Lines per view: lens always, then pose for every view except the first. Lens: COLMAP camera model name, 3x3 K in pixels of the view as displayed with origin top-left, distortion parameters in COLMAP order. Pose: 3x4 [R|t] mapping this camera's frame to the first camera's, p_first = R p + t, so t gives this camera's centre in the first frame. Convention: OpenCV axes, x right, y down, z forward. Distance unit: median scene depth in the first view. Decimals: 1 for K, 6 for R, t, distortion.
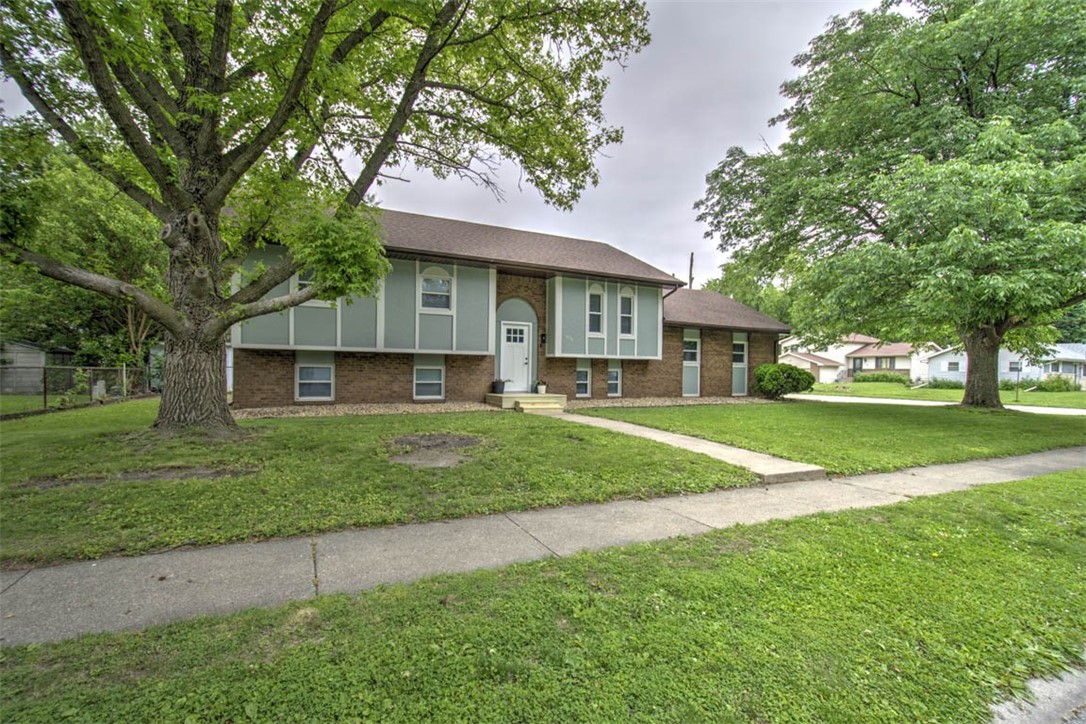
lens RADIAL K [[463.2, 0, 540.4], [0, 463.2, 375.6], [0, 0, 1]] dist [-0.000754, -0.000542]
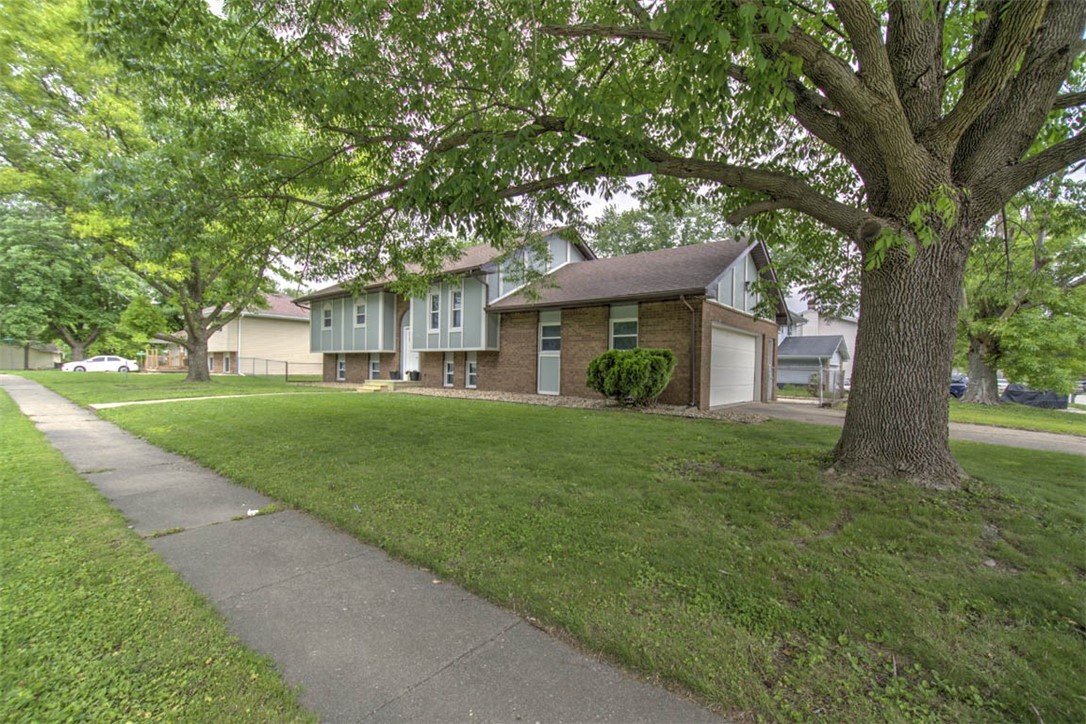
lens RADIAL K [[463.2, 0, 540.4], [0, 463.2, 375.6], [0, 0, 1]] dist [-0.000754, -0.000542]
pose [[0.422514, 0.014766, -0.906236, 1.183878], [-0.012940, 0.999864, 0.010258, 0.004962], [0.906264, 0.007392, 0.422647, 0.722579]]
